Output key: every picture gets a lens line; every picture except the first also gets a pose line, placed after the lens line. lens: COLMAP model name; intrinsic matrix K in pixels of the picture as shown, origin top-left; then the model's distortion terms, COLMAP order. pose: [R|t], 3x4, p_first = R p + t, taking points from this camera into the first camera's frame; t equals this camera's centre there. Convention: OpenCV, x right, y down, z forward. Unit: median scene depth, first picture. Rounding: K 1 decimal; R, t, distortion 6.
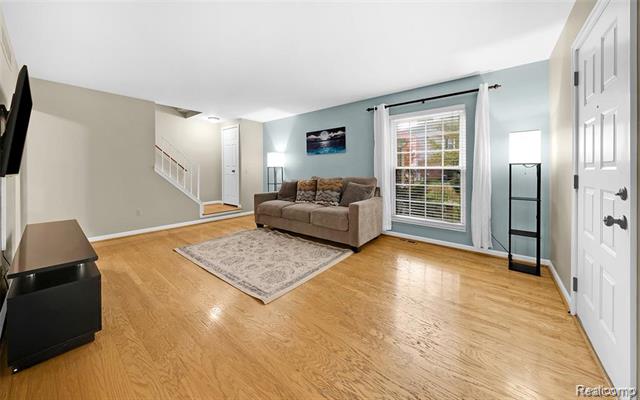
lens RADIAL K [[225.5, 0, 301.4], [0, 225.5, 171.3], [0, 0, 1]] dist [0.000312, 0.000013]
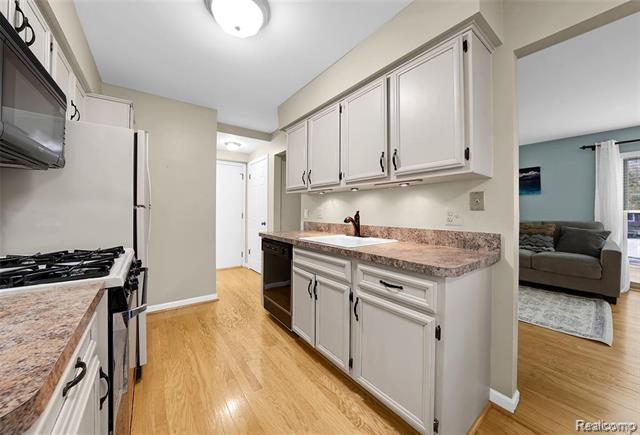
lens RADIAL K [[230.2, 0, 320.3], [0, 230.2, 210.3], [0, 0, 1]] dist [-0.000799, -0.000096]
pose [[0.978853, 0.005293, -0.204494, -0.559702], [-0.007034, 0.999945, -0.007786, -0.003606], [0.204442, 0.009060, 0.978837, -0.130168]]
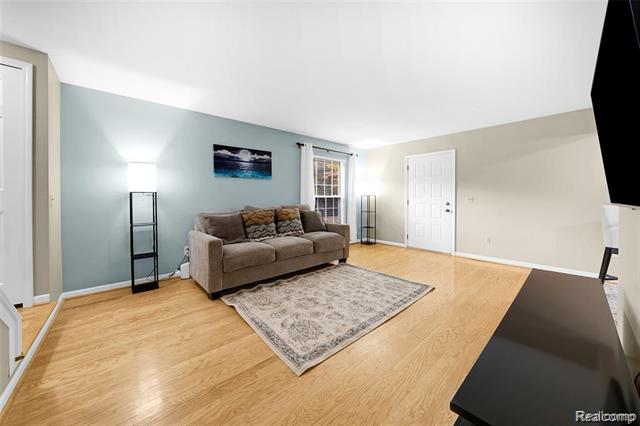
lens RADIAL K [[229.8, 0, 319.6], [0, 229.8, 199.7], [0, 0, 1]] dist [-0.000201, -0.000033]
pose [[0.135664, -0.005335, 0.990740, -0.813184], [0.004425, 0.999979, 0.004778, -0.002736], [-0.990745, 0.003736, 0.135685, 0.748092]]
